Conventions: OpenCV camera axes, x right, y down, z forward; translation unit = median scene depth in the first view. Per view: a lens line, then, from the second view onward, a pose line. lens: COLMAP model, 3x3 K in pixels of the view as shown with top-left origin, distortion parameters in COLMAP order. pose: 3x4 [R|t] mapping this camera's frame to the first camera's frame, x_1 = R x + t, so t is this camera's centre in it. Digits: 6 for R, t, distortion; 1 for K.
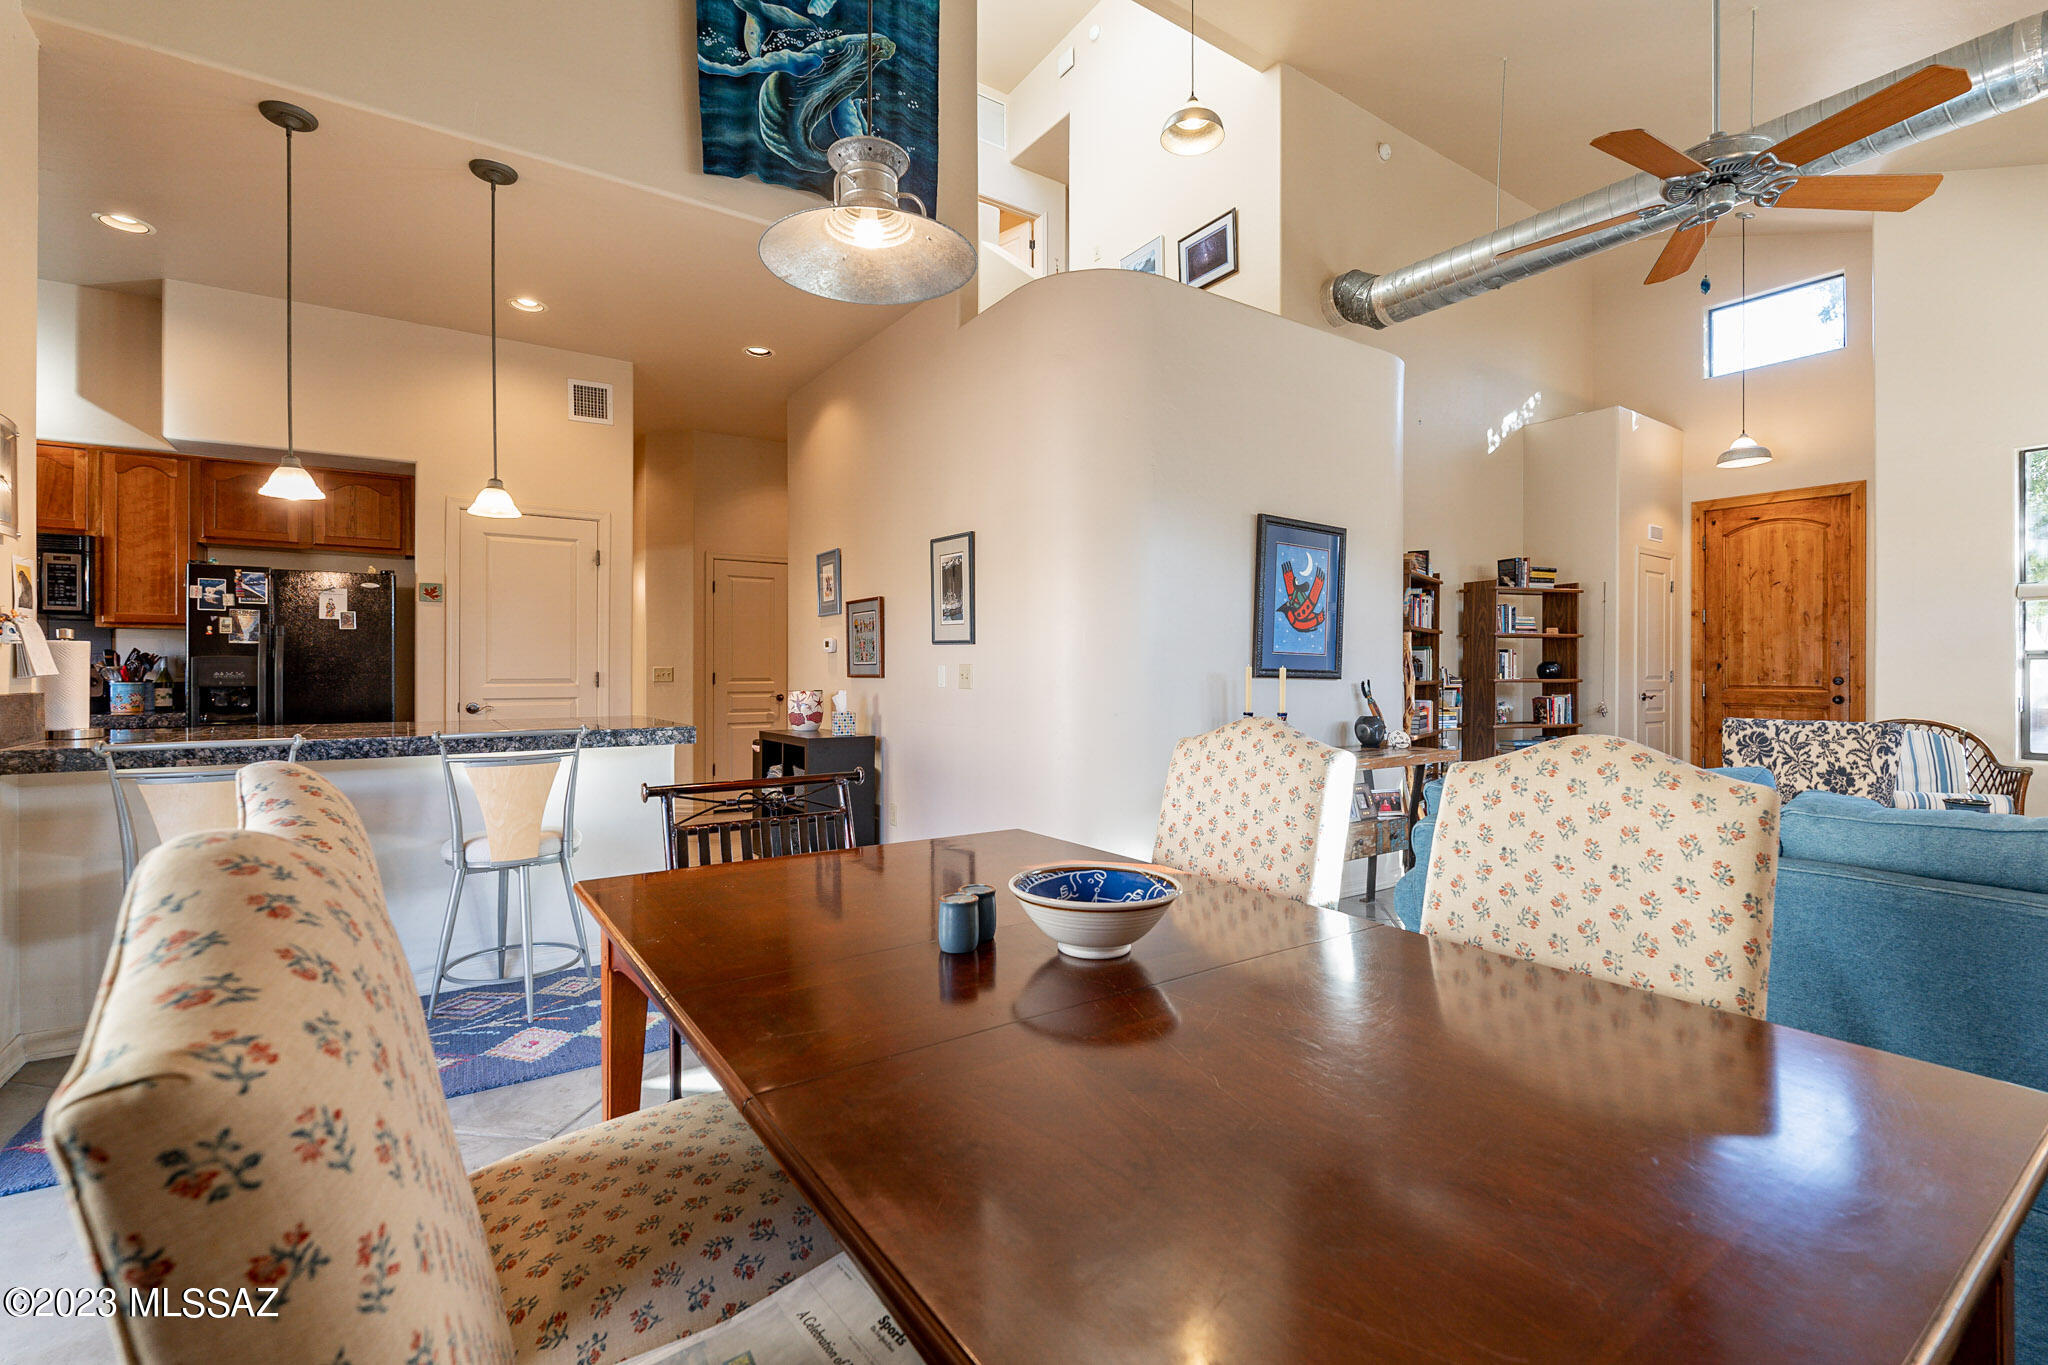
lens RADIAL K [[904.6, 0, 1031.2], [0, 904.6, 669.1], [0, 0, 1]] dist [-0.003128, 0.000023]
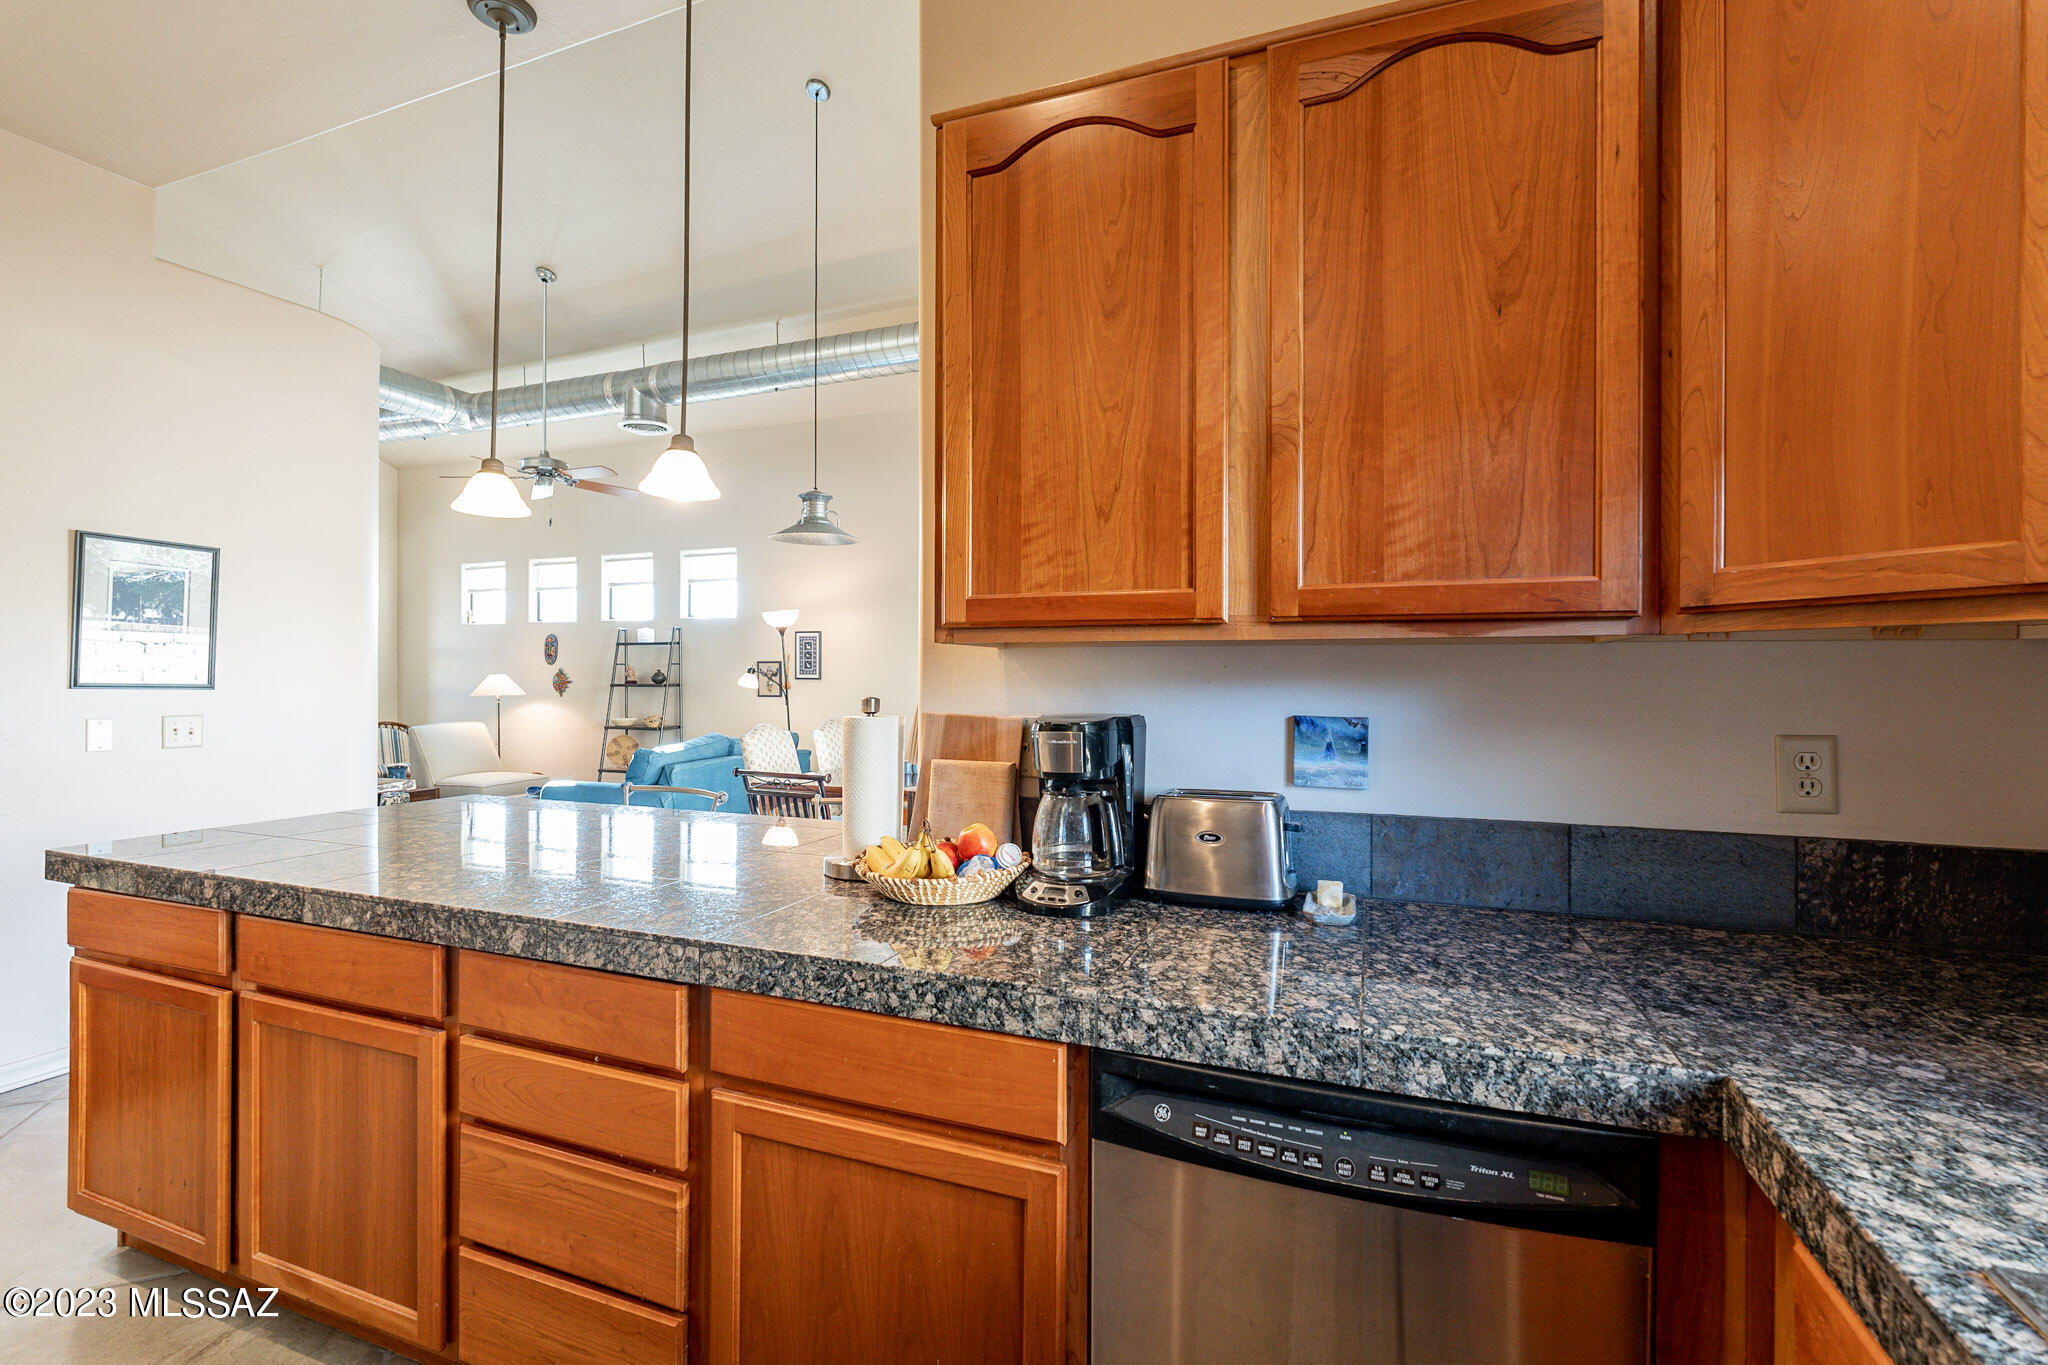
lens RADIAL K [[911.7, 0, 1012.5], [0, 911.7, 678.4], [0, 0, 1]] dist [-0.000736, -0.000183]
pose [[-0.551130, -0.002936, 0.834415, -0.861915], [-0.003499, 0.999993, 0.001208, -0.030923], [-0.834412, -0.002254, -0.551136, 0.659604]]
